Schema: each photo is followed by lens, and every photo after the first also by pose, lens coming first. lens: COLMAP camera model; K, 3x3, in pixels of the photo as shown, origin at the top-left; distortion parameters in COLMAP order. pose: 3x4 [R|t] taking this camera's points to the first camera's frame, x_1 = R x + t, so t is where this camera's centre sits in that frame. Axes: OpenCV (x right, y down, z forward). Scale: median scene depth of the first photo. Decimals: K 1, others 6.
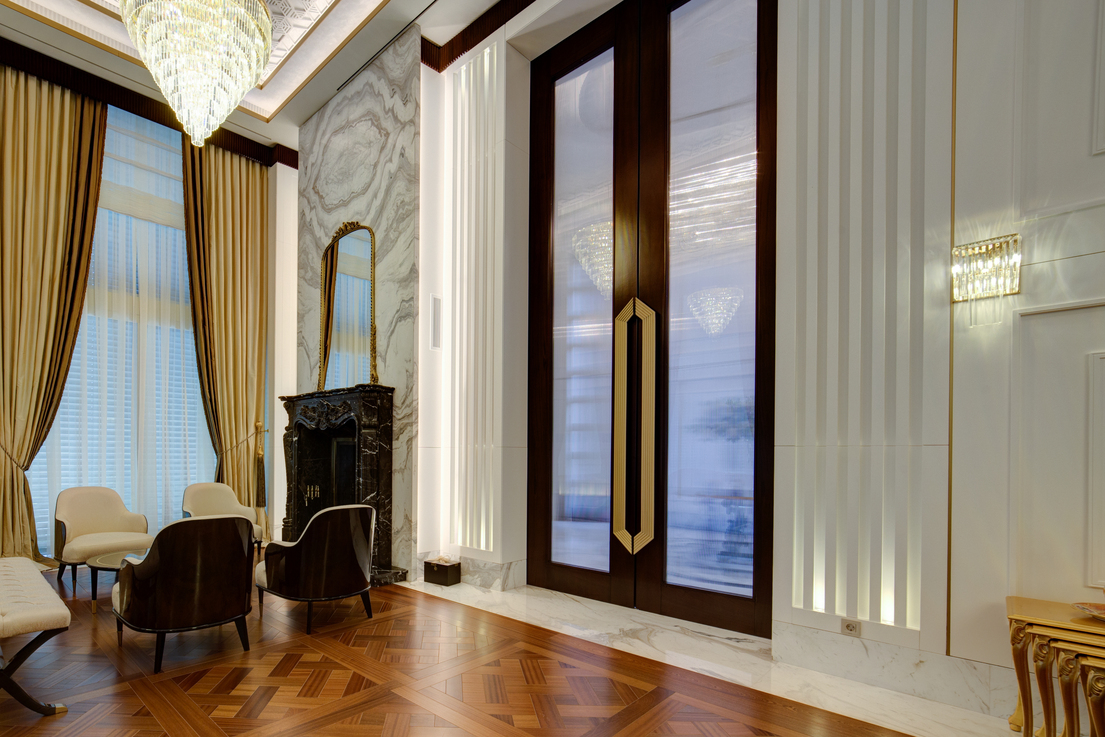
lens RADIAL K [[522.5, 0, 435.9], [0, 522.5, 456.3], [0, 0, 1]] dist [-0.013262, 0.005001]
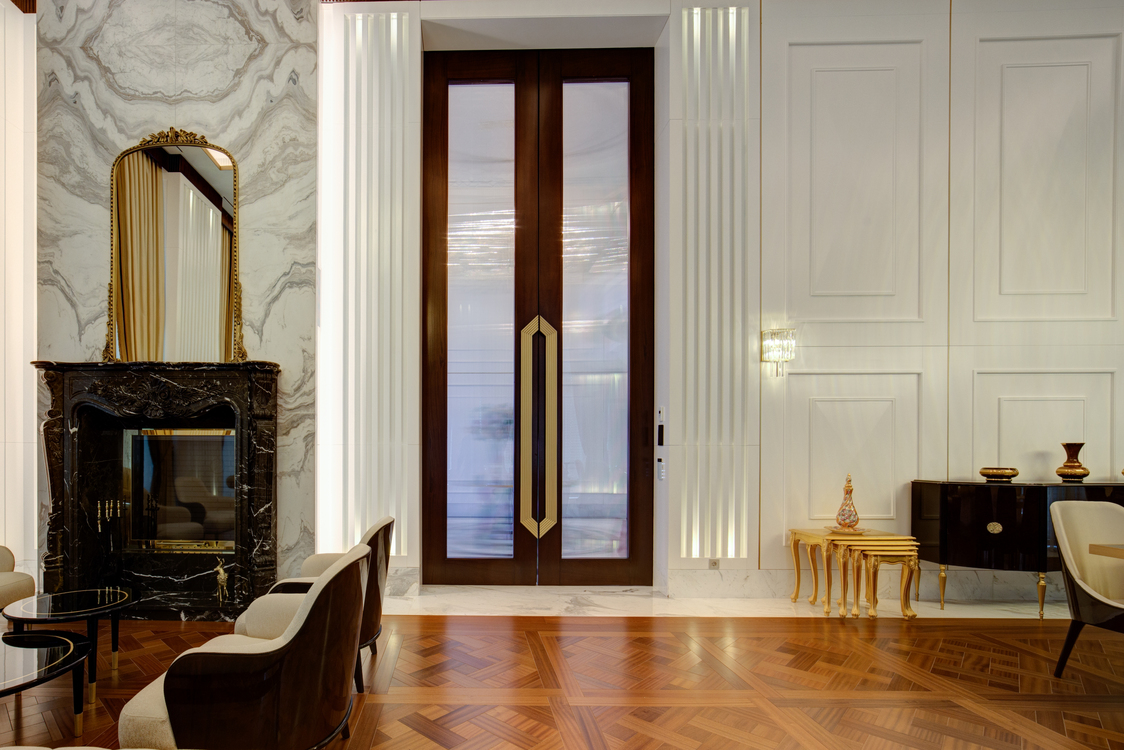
lens RADIAL K [[529.9, 0, 459.7], [0, 529.9, 457.8], [0, 0, 1]] dist [-0.011831, 0.004490]
pose [[0.704893, -0.012321, 0.709207, -0.466447], [0.007569, 0.999923, 0.009849, -0.002613], [-0.709273, -0.001575, 0.704932, 0.241901]]
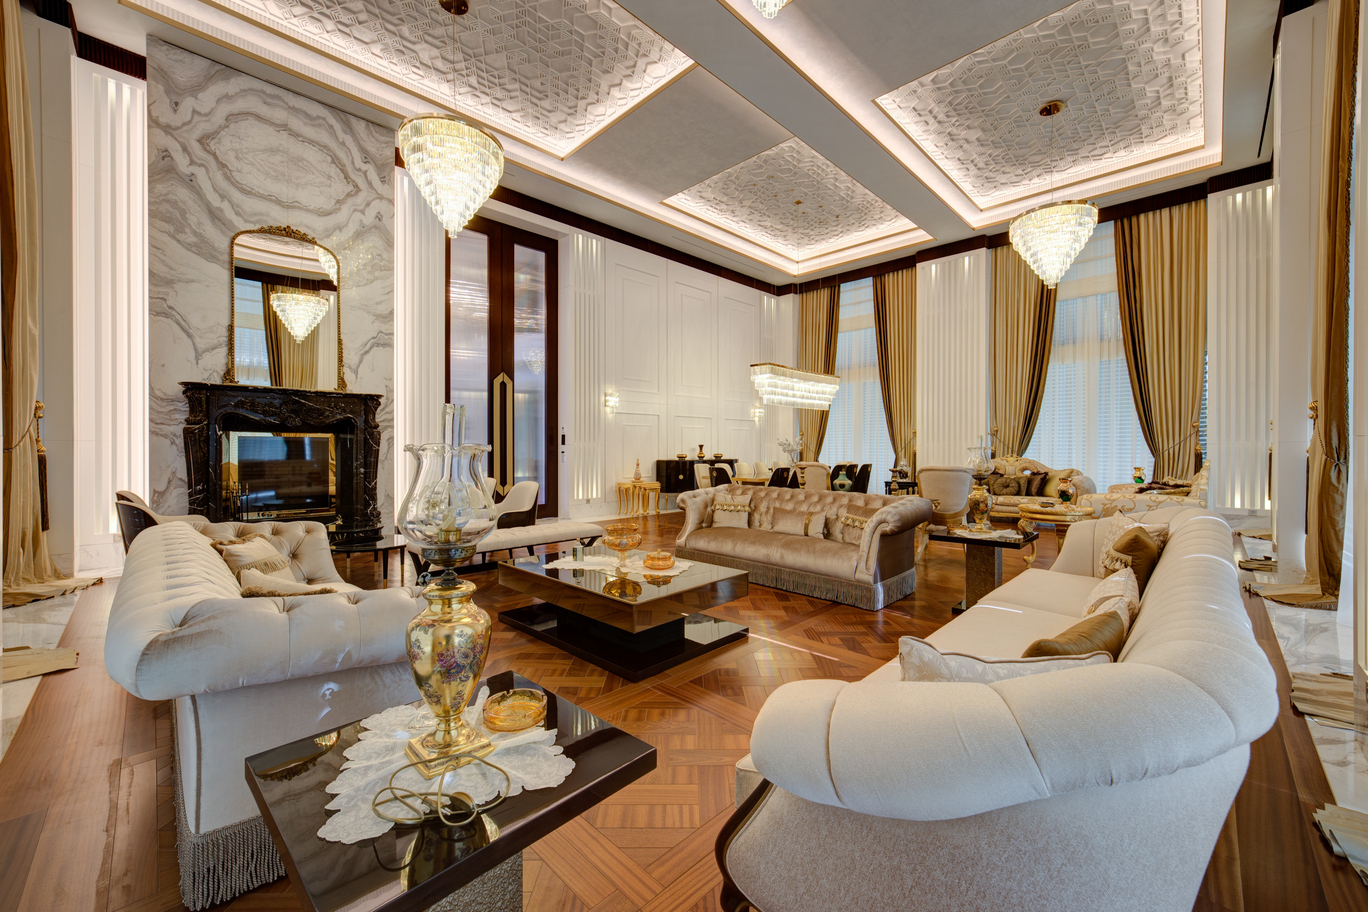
lens RADIAL K [[538.9, 0, 688.6], [0, 538.9, 455.3], [0, 0, 1]] dist [-0.011590, 0.005299]
pose [[-0.039707, -0.020982, 0.998991, -1.440225], [0.004555, 0.999765, 0.021179, -0.013342], [-0.999201, 0.005392, -0.039602, 0.282287]]
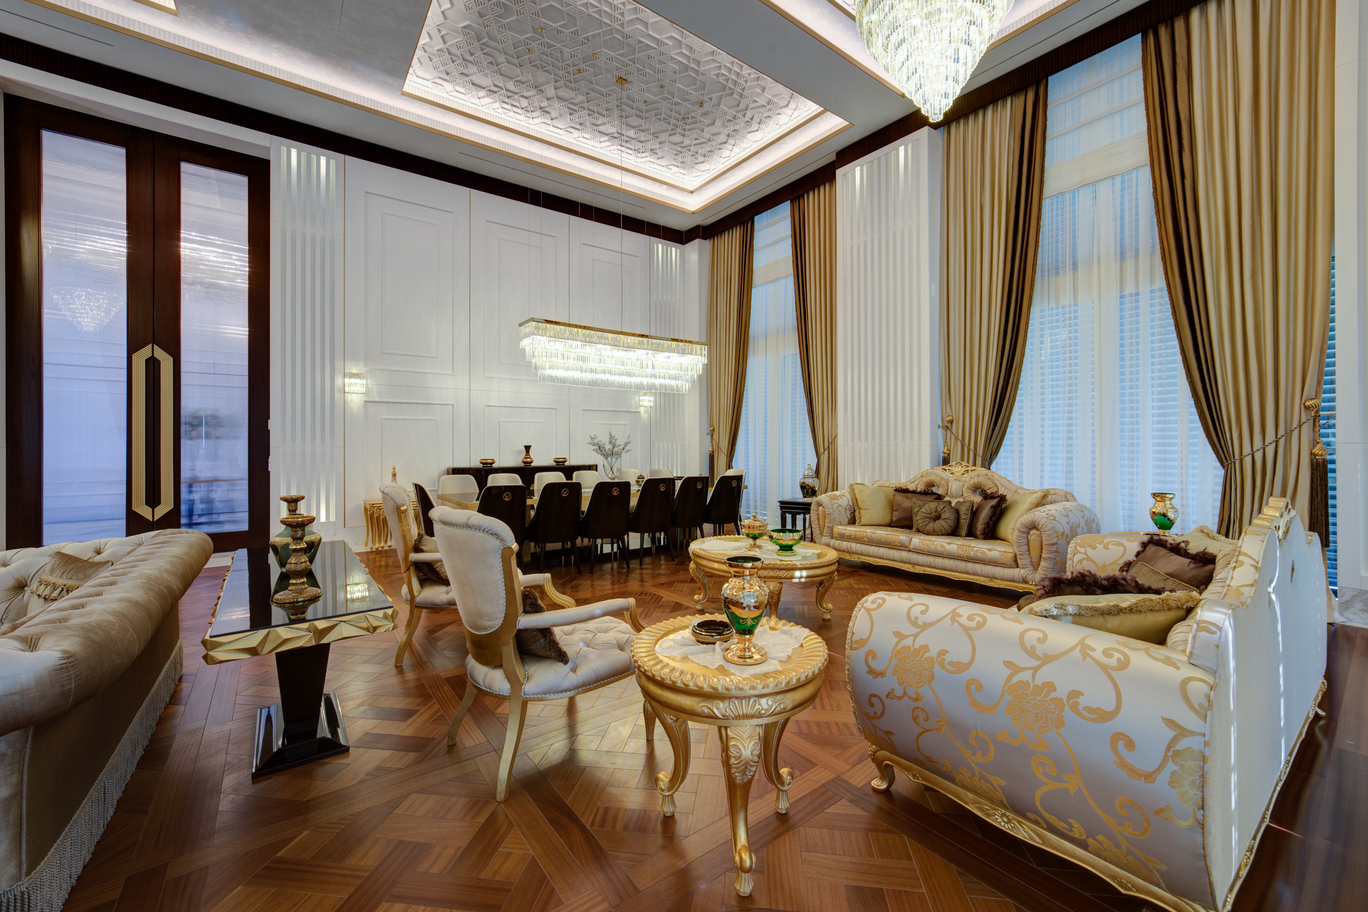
lens RADIAL K [[538.9, 0, 686.2], [0, 538.9, 447.4], [0, 0, 1]] dist [-0.011590, 0.005299]
pose [[0.110993, -0.009797, 0.993773, -0.752331], [0.008565, 0.999924, 0.008901, -0.014742], [-0.993784, 0.007524, 0.111068, -0.504194]]
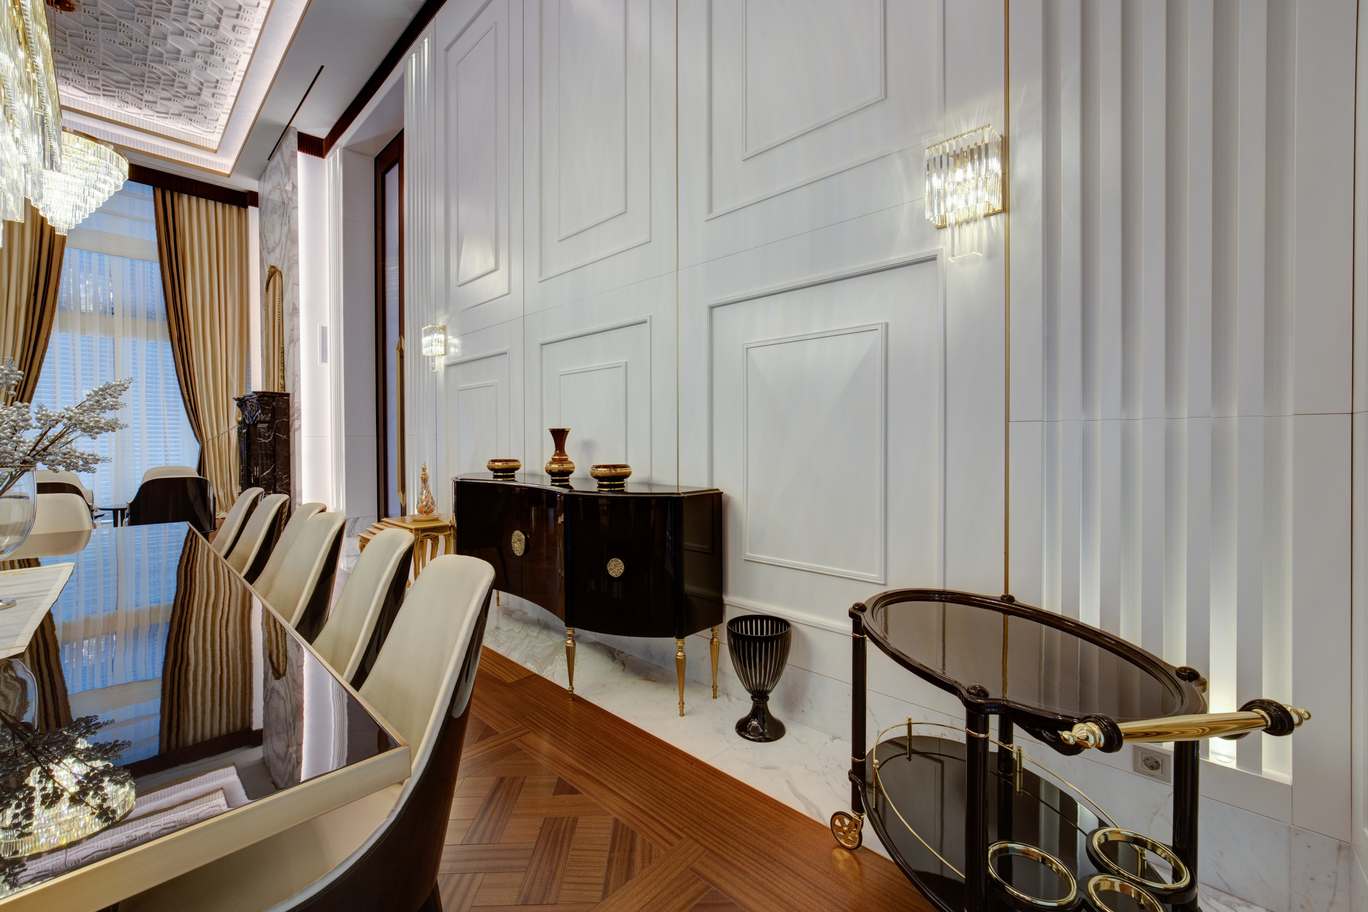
lens RADIAL K [[538.9, 0, 687.4], [0, 538.9, 461.7], [0, 0, 1]] dist [-0.011590, 0.005299]
pose [[0.997714, -0.002755, 0.067516, 0.890836], [0.000902, 0.999623, 0.027458, 0.010674], [-0.067566, -0.027335, 0.997340, -0.490778]]
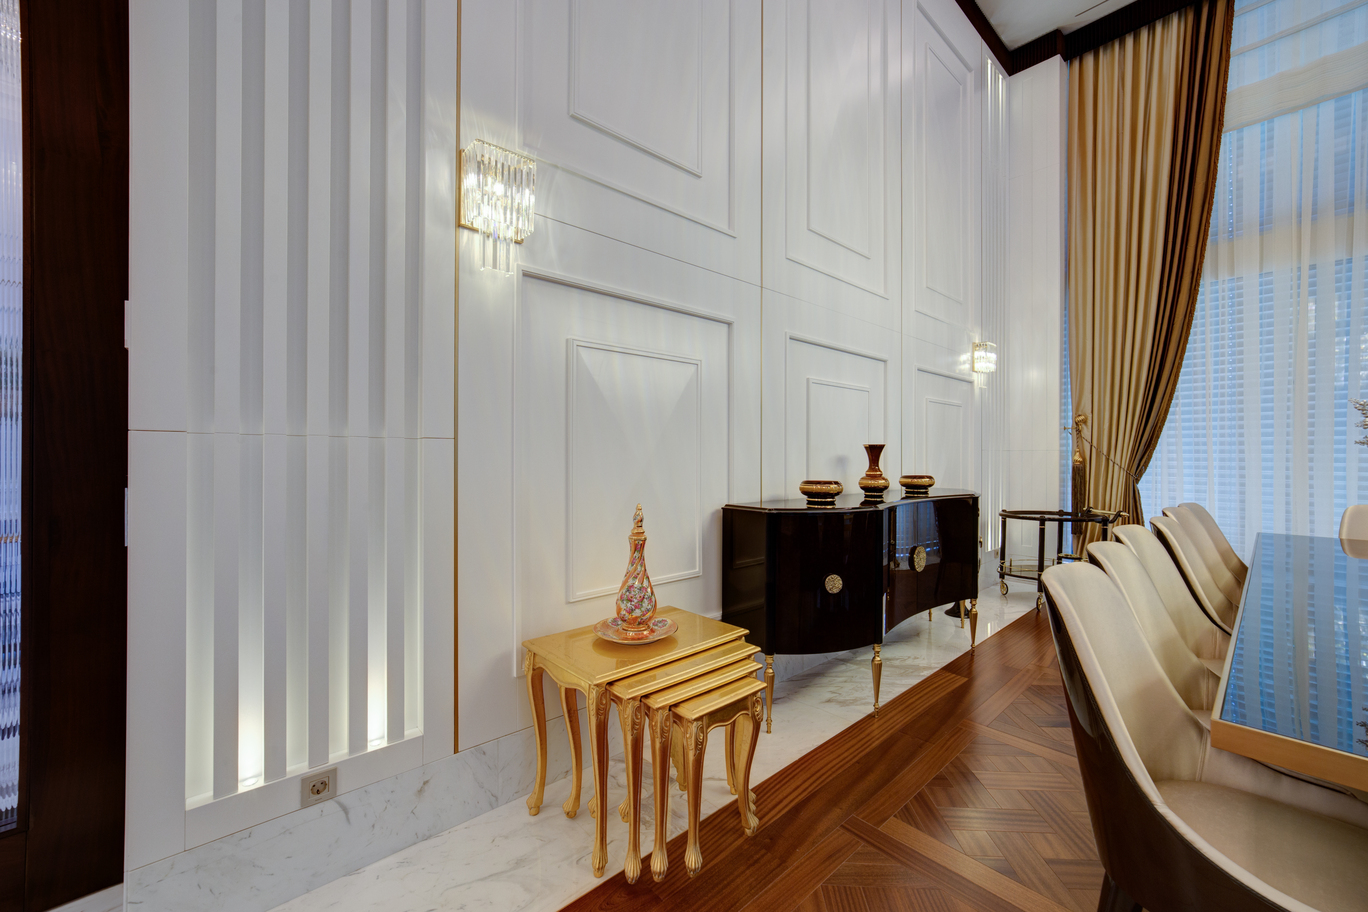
lens RADIAL K [[538.9, 0, 683.5], [0, 538.9, 455.8], [0, 0, 1]] dist [-0.011590, 0.005299]
pose [[0.024226, -0.009937, 0.999657, 0.155087], [-0.000156, 0.999951, 0.009943, -0.003481], [-0.999706, -0.000397, 0.024224, 0.348612]]
